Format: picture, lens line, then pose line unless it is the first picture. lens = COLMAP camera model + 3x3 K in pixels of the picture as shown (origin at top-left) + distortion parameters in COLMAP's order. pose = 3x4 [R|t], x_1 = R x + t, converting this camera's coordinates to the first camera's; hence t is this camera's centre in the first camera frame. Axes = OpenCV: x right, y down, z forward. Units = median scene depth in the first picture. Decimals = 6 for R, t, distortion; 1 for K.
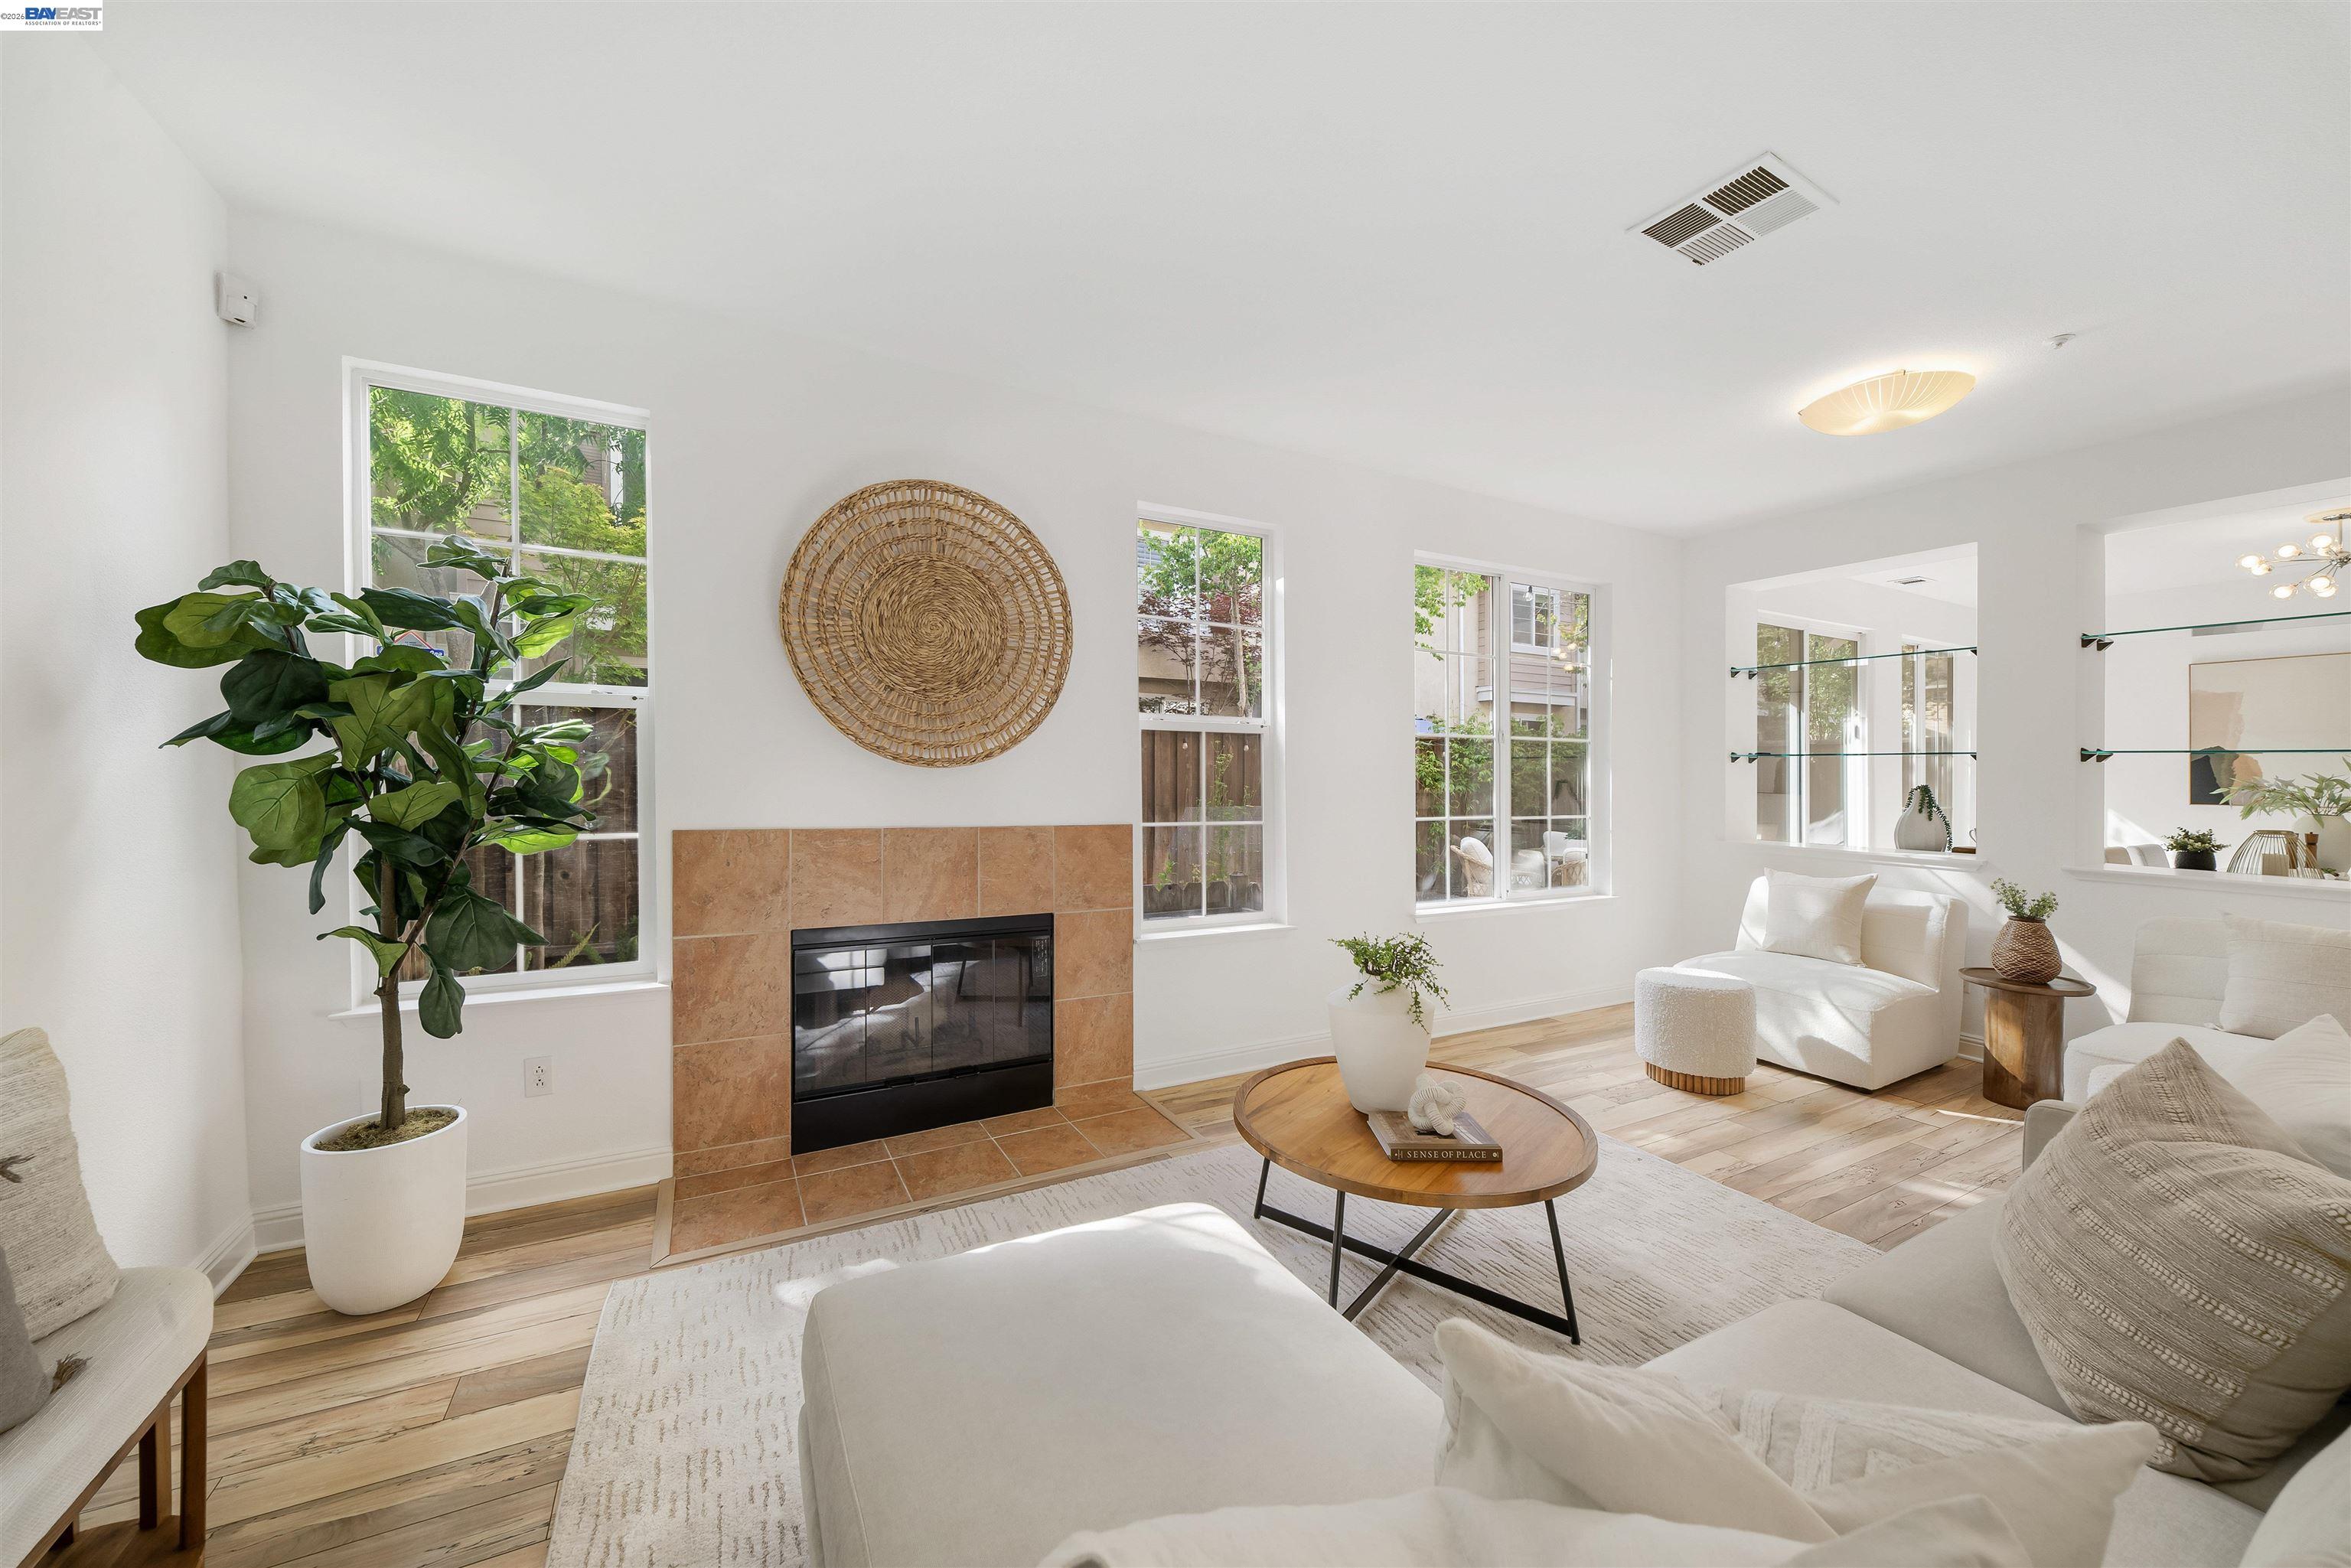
lens RADIAL K [[828.7, 0, 1160.1], [0, 828.7, 794.9], [0, 0, 1]] dist [-0.000457, -0.000040]
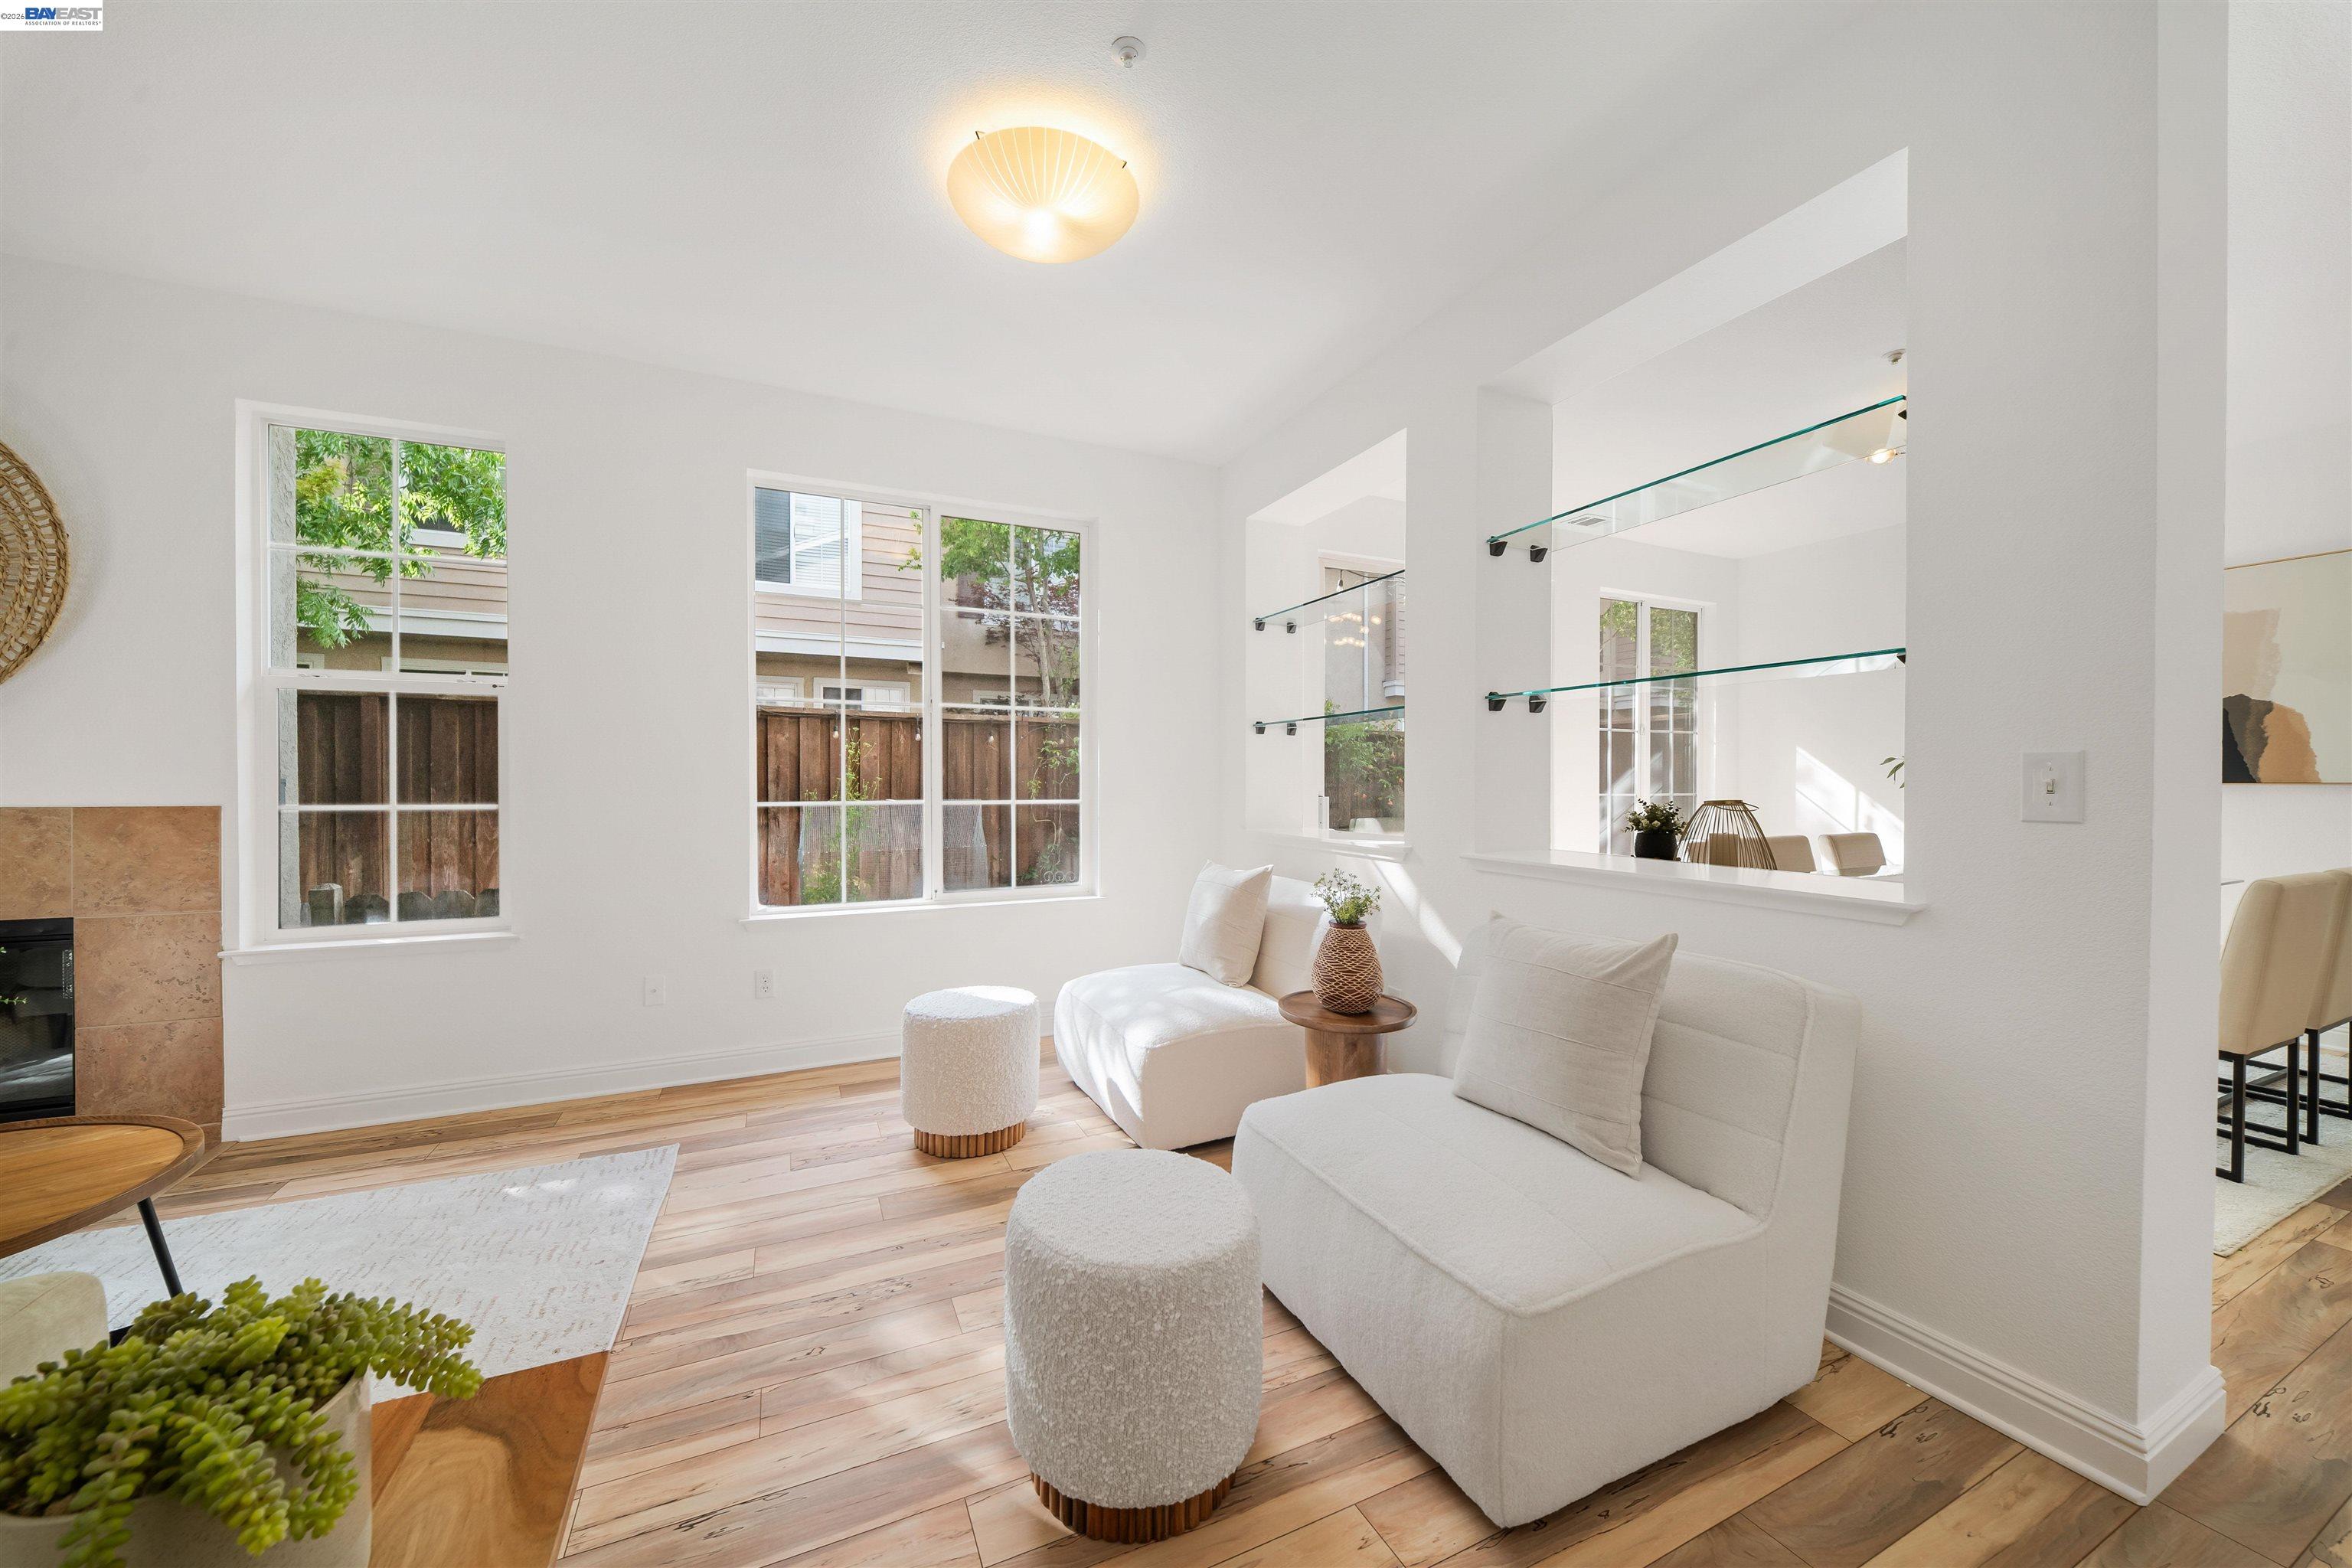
lens RADIAL K [[829.1, 0, 1160.6], [0, 829.1, 794.9], [0, 0, 1]] dist [-0.000457, -0.000040]
pose [[0.998409, -0.009796, -0.055530, 0.893897], [0.009517, 0.999941, -0.005284, 0.037442], [0.055579, 0.004747, 0.998443, 0.254490]]
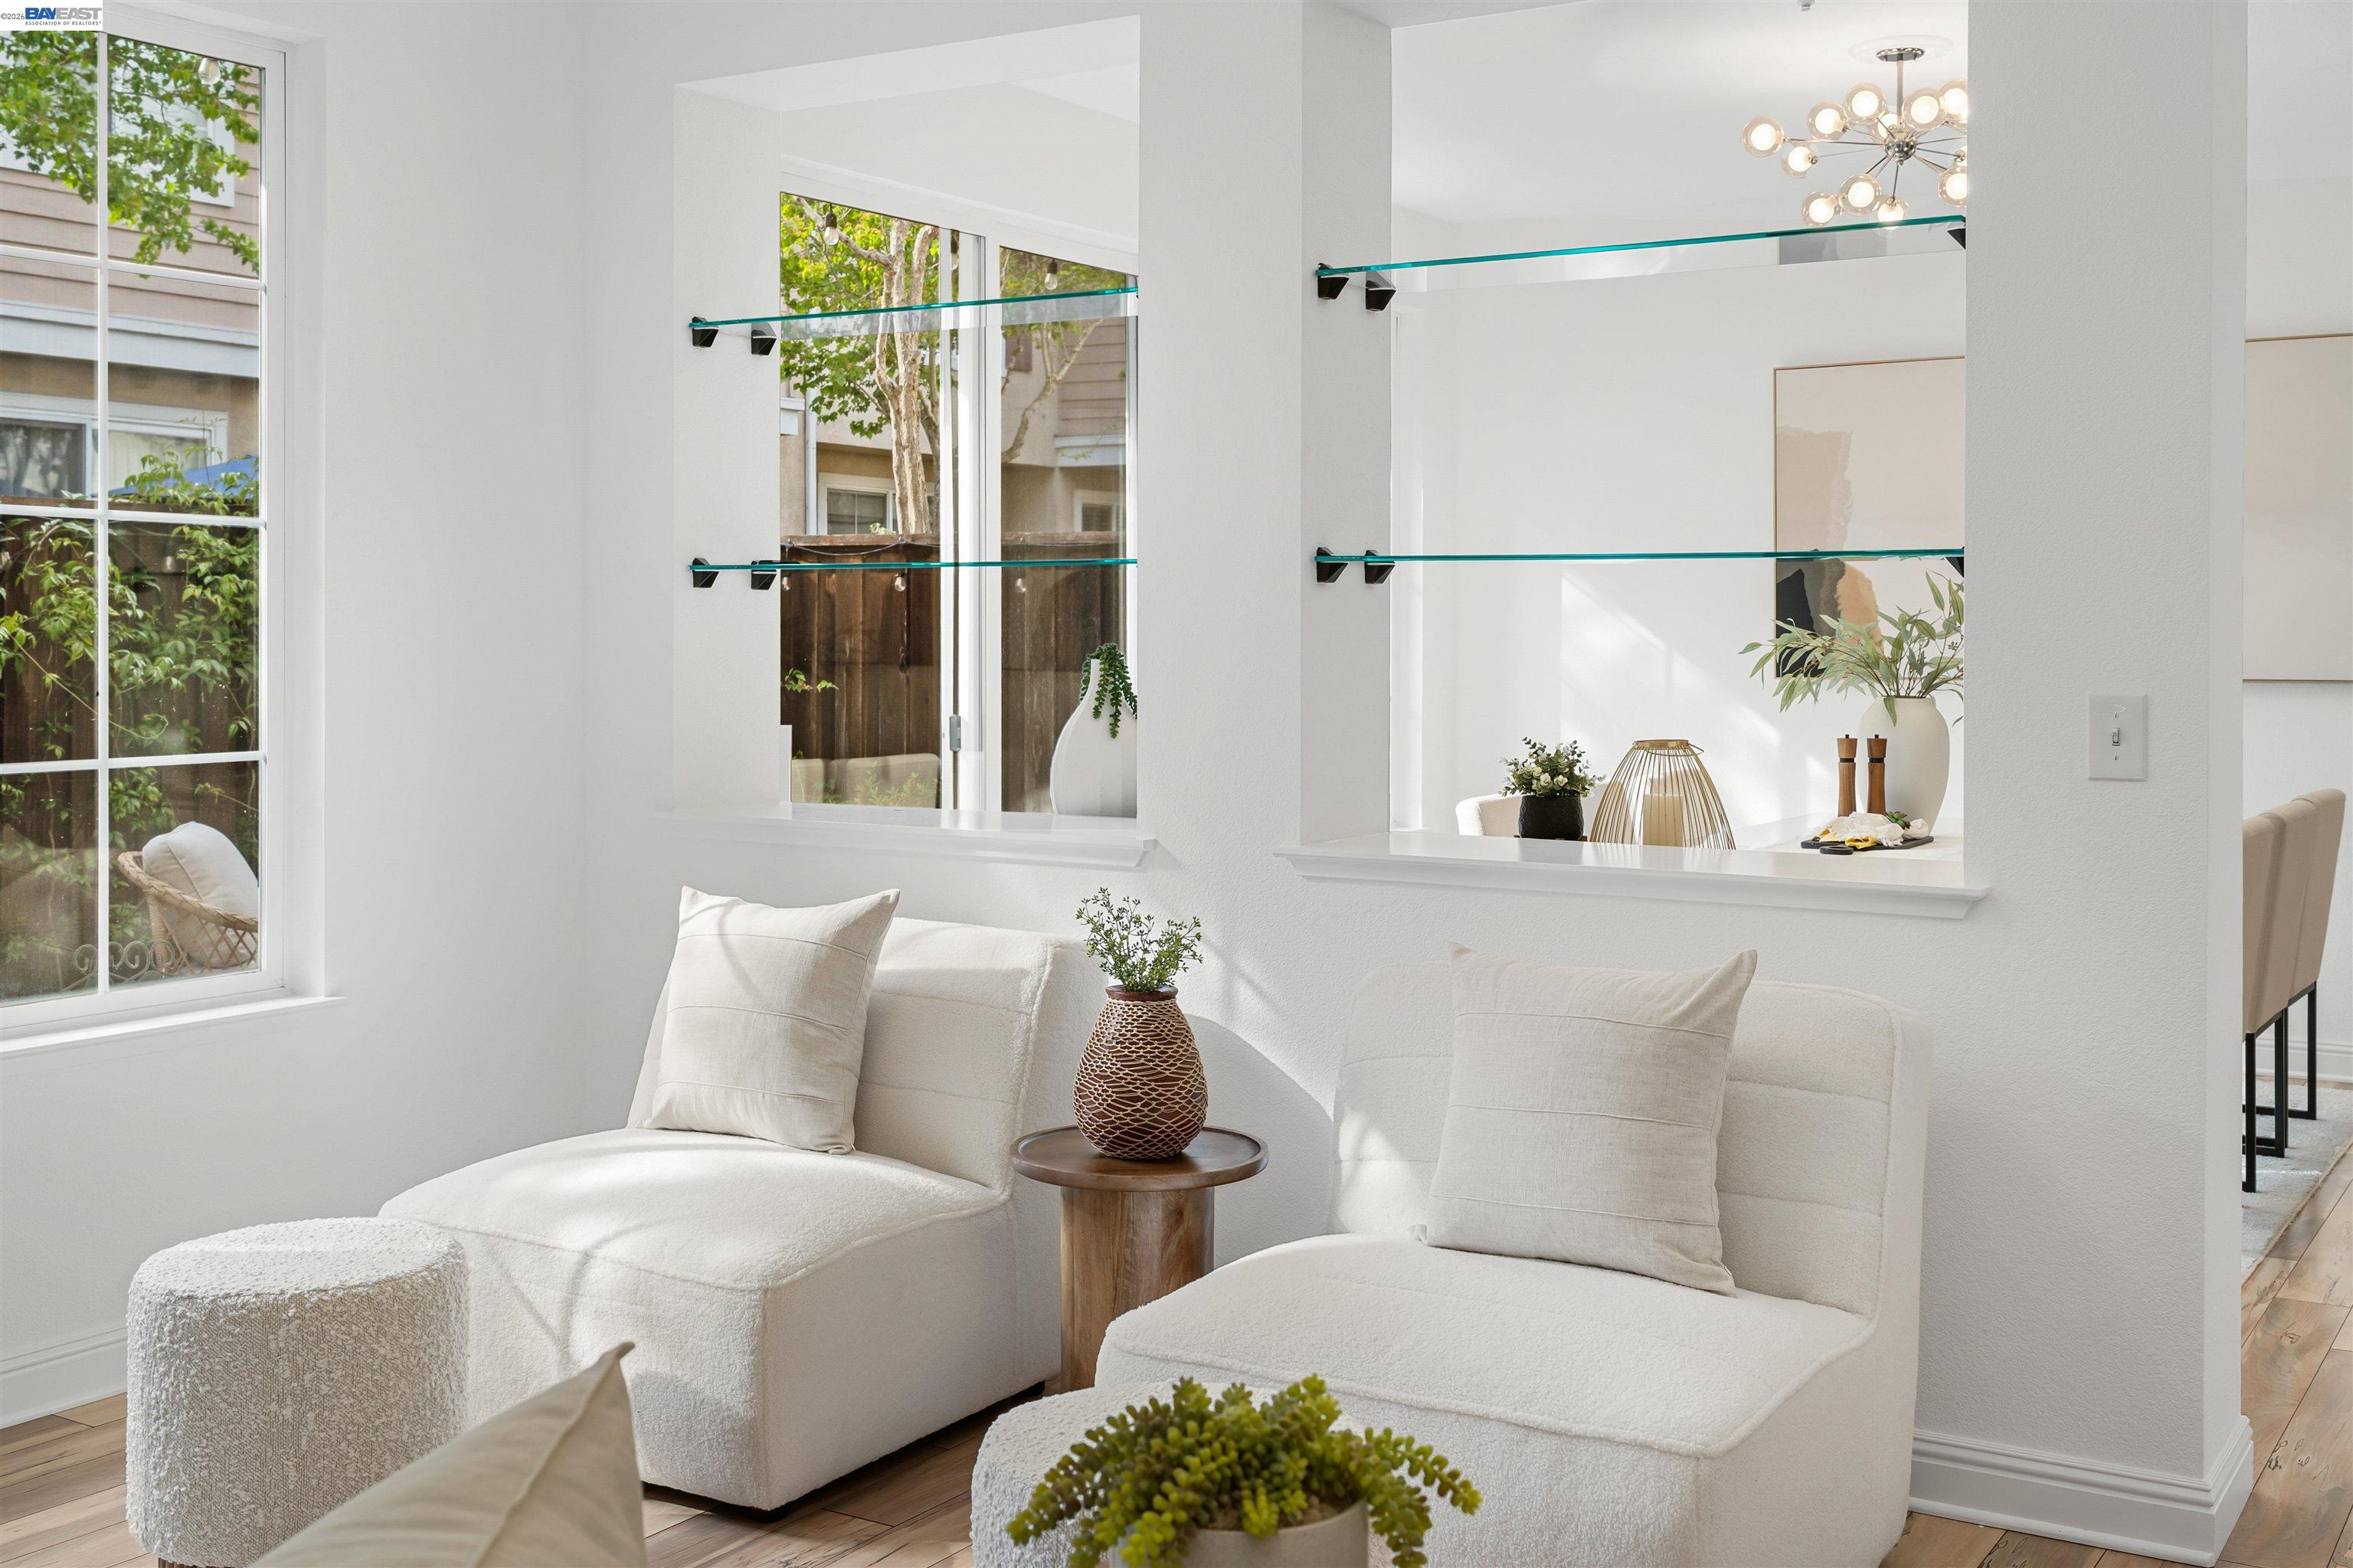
lens RADIAL K [[2347.5, 0, 1172.0], [0, 2347.5, 717.0], [0, 0, 1]] dist [0.013141, 0.006242]
pose [[0.873078, -0.028240, 0.486763, 0.513789], [0.021014, 0.999573, 0.020299, 0.000312], [-0.487128, -0.007493, 0.873298, 0.040377]]
